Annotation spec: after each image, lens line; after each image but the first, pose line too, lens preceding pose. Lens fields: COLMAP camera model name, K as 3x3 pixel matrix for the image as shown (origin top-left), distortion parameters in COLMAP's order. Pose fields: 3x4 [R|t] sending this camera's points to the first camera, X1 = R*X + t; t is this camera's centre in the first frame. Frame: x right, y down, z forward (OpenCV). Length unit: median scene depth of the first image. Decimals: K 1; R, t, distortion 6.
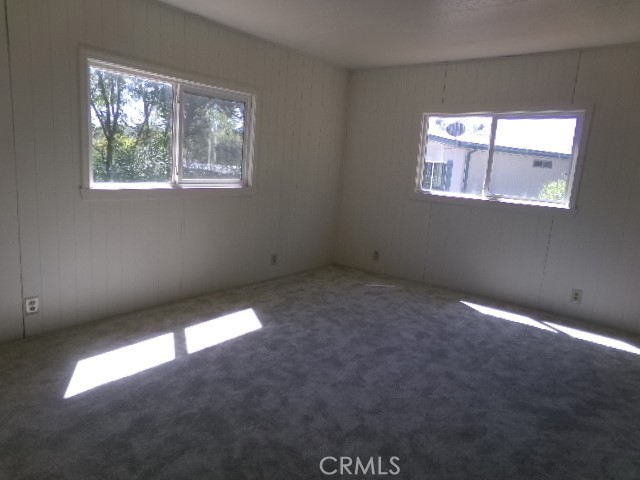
lens RADIAL K [[442.3, 0, 323.8], [0, 442.3, 234.0], [0, 0, 1]] dist [-0.052505, 0.077571]
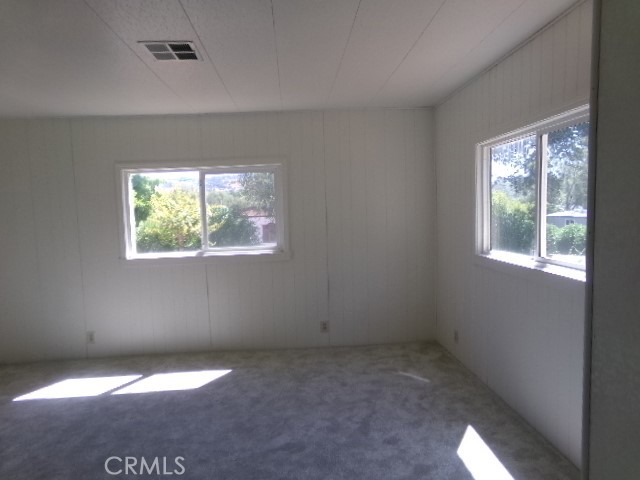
lens RADIAL K [[442.3, 0, 319.5], [0, 442.3, 239.2], [0, 0, 1]] dist [-0.052505, 0.077571]
pose [[0.642919, -0.032697, -0.765236, 0.650221], [-0.046537, 0.995575, -0.081637, -0.054399], [0.764519, 0.088098, 0.638553, 0.388341]]
